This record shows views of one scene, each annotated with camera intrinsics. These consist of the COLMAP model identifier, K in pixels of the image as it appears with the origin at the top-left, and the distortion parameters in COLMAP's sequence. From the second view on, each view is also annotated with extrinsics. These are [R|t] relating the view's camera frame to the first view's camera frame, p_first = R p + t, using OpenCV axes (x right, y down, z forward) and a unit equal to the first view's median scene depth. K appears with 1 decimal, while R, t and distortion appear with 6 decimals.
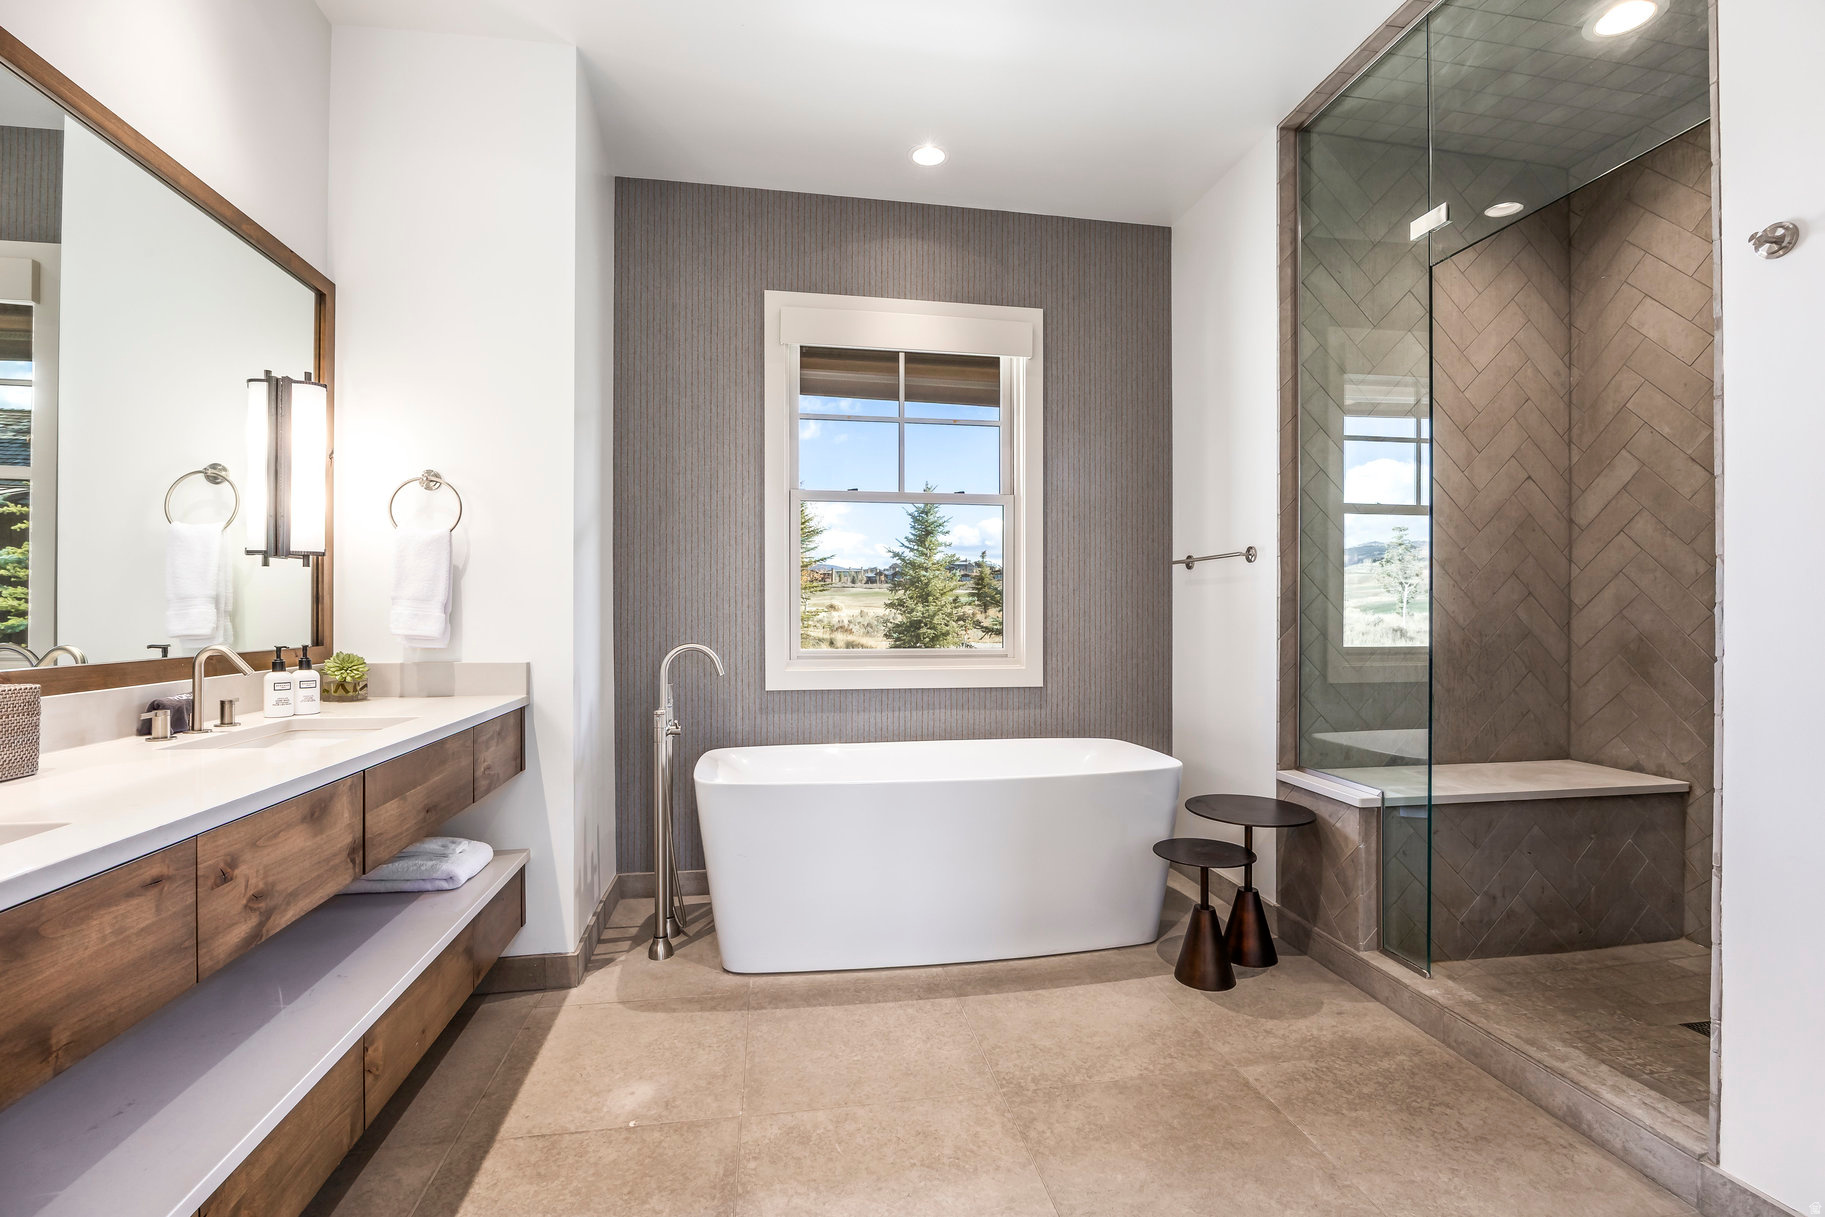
lens RADIAL K [[813.7, 0, 899.7], [0, 813.7, 611.5], [0, 0, 1]] dist [-0.019412, 0.000881]
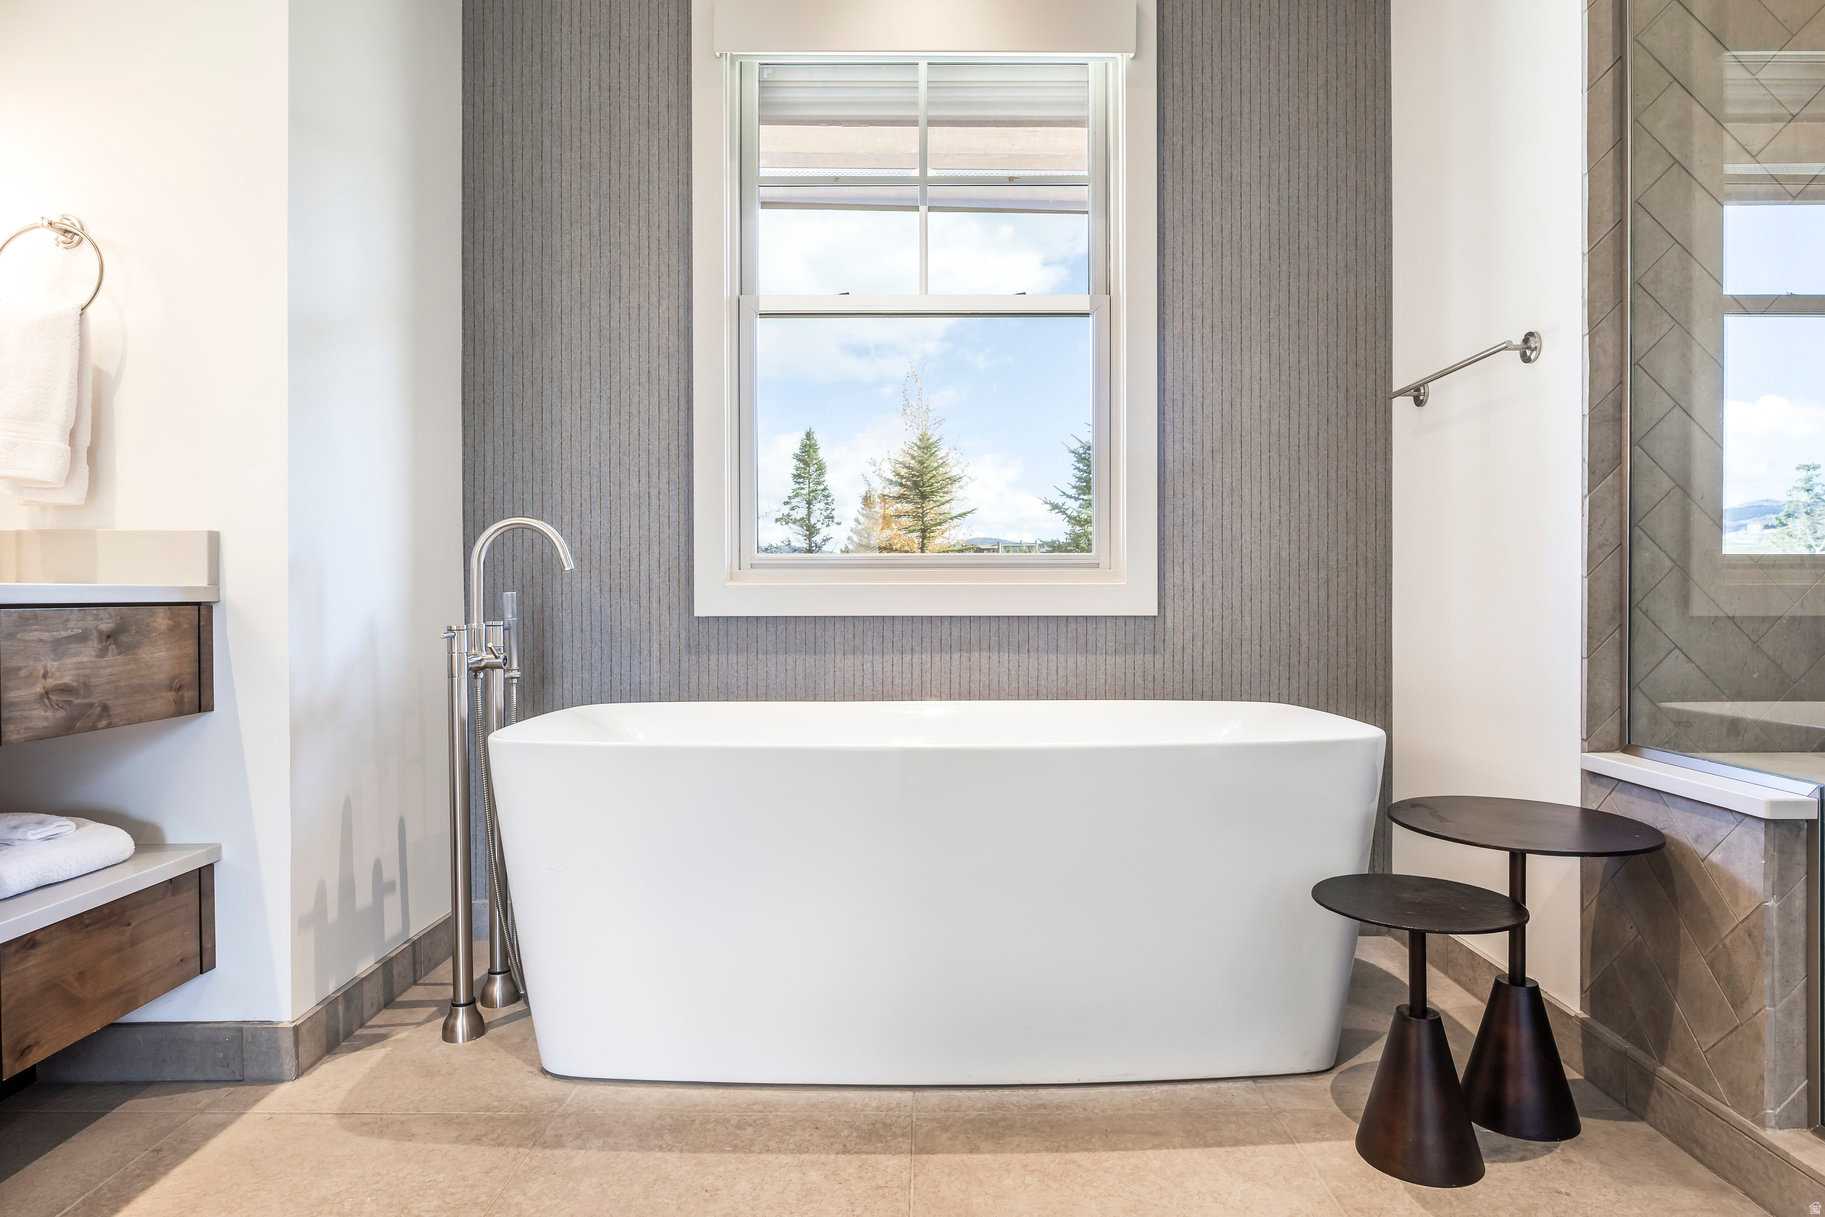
lens RADIAL K [[1039.0, 0, 922.2], [0, 1039.0, 598.6], [0, 0, 1]] dist [-0.008894, -0.002137]
pose [[0.988129, 0.000695, -0.153624, 0.158336], [-0.000554, 0.999999, 0.000959, 0.101628], [0.153624, -0.000863, 0.988129, 0.297407]]
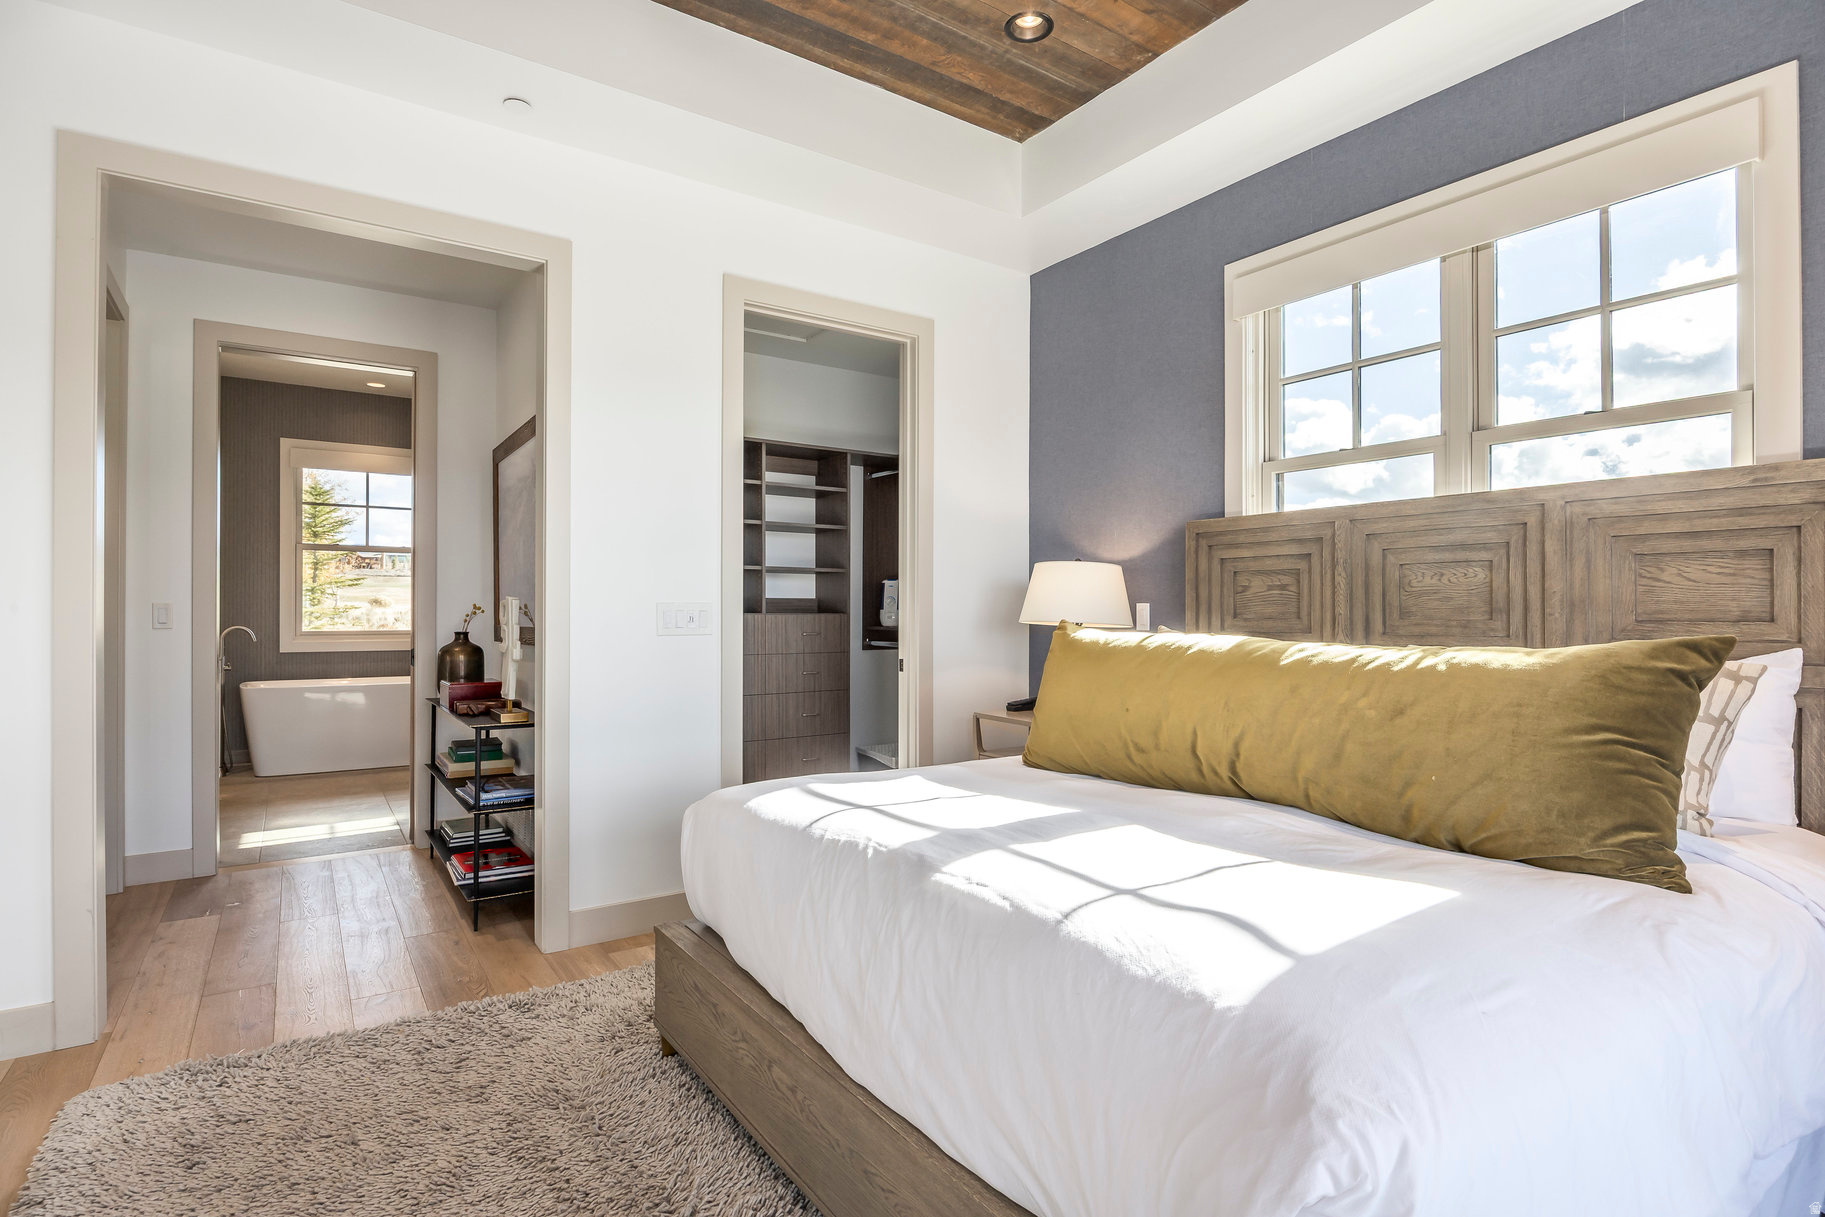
lens RADIAL K [[895.0, 0, 913.2], [0, 895.0, 613.3], [0, 0, 1]] dist [-0.005627, 0.000360]
pose [[0.897505, 0.004316, 0.440984, 0.273320], [-0.006298, 0.999976, 0.003031, -0.005938], [-0.440960, -0.005498, 0.897510, -1.704194]]
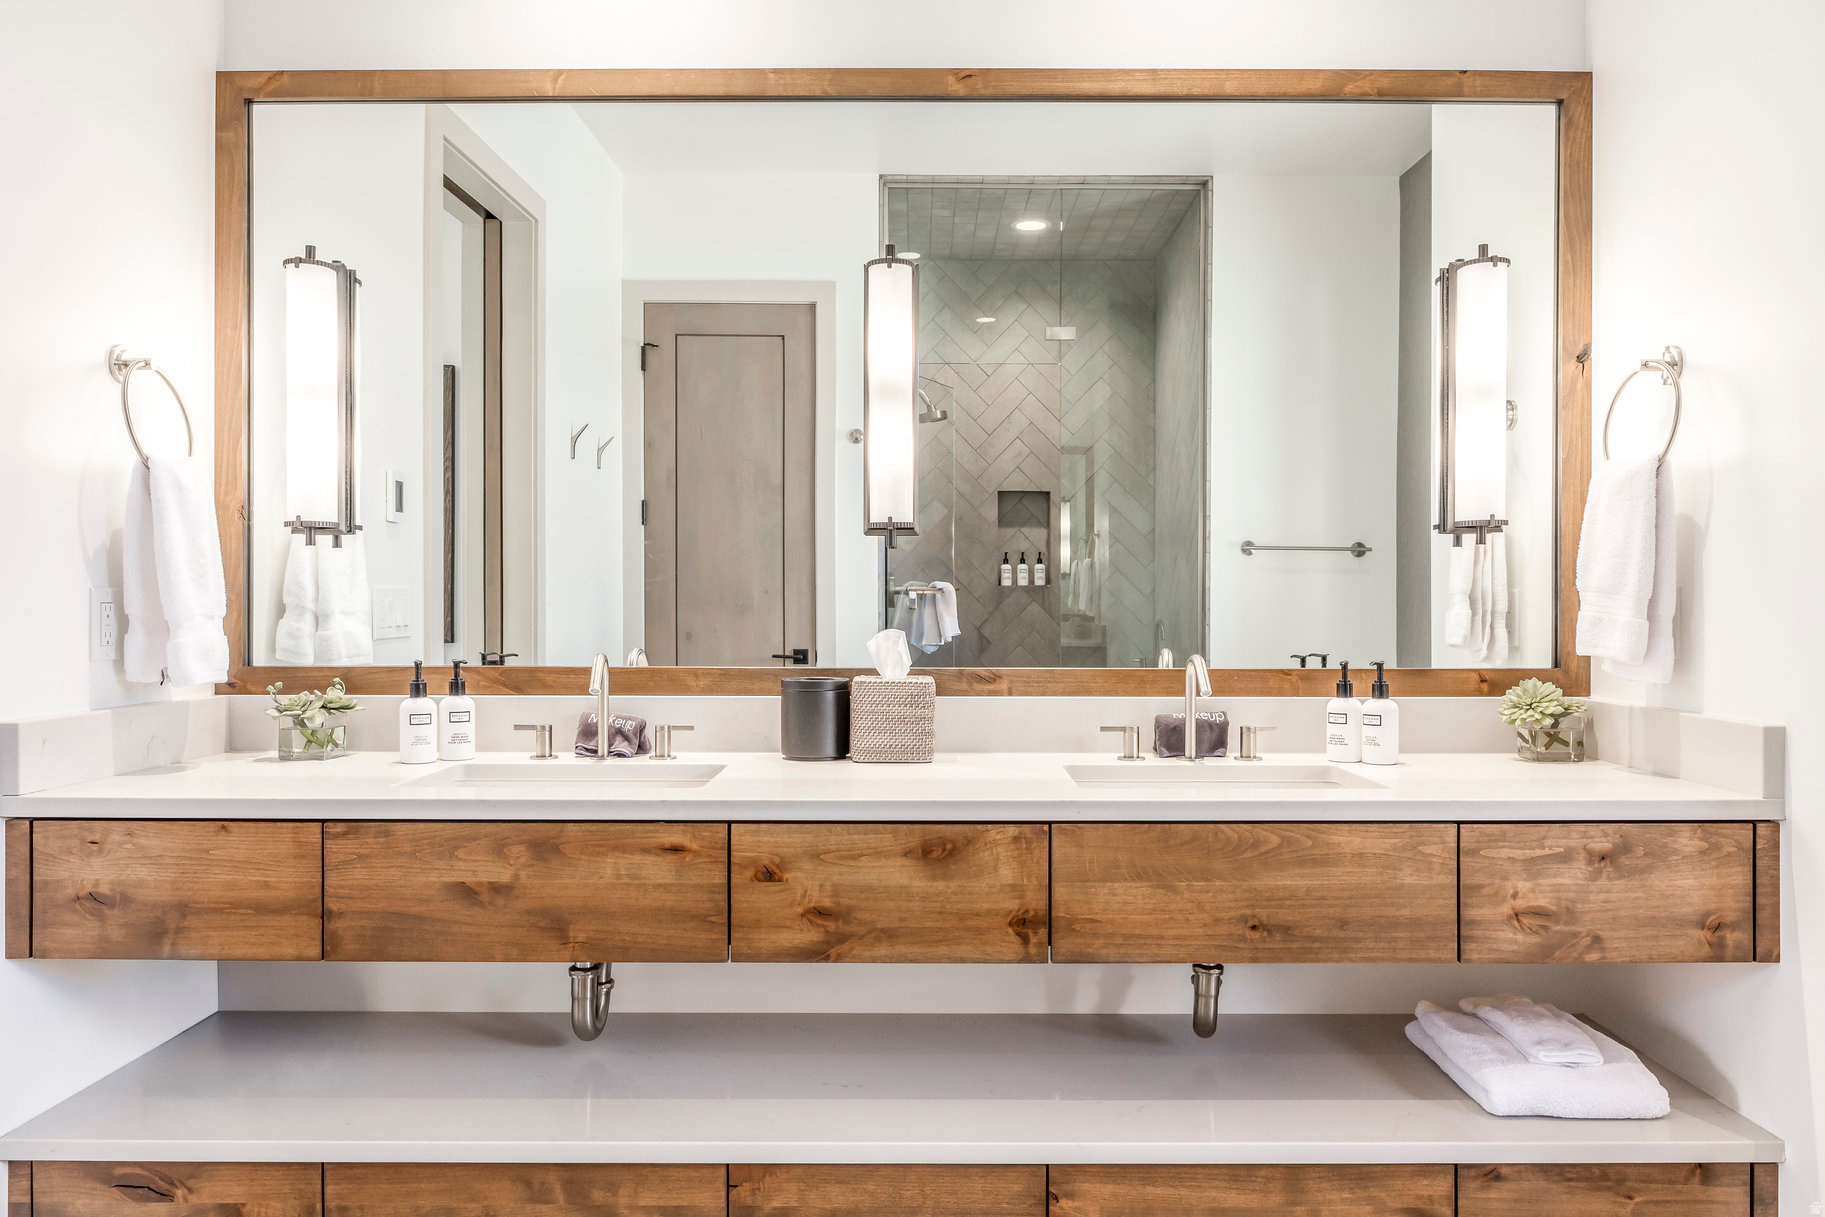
lens RADIAL K [[1347.9, 0, 904.8], [0, 1347.9, 603.6], [0, 0, 1]] dist [-0.005486, 0.003298]
pose [[-0.162903, 0.000505, -0.986642, 0.331607], [-0.000529, 1.000000, 0.000599, -0.006166], [0.986642, 0.000619, -0.162902, 0.585026]]
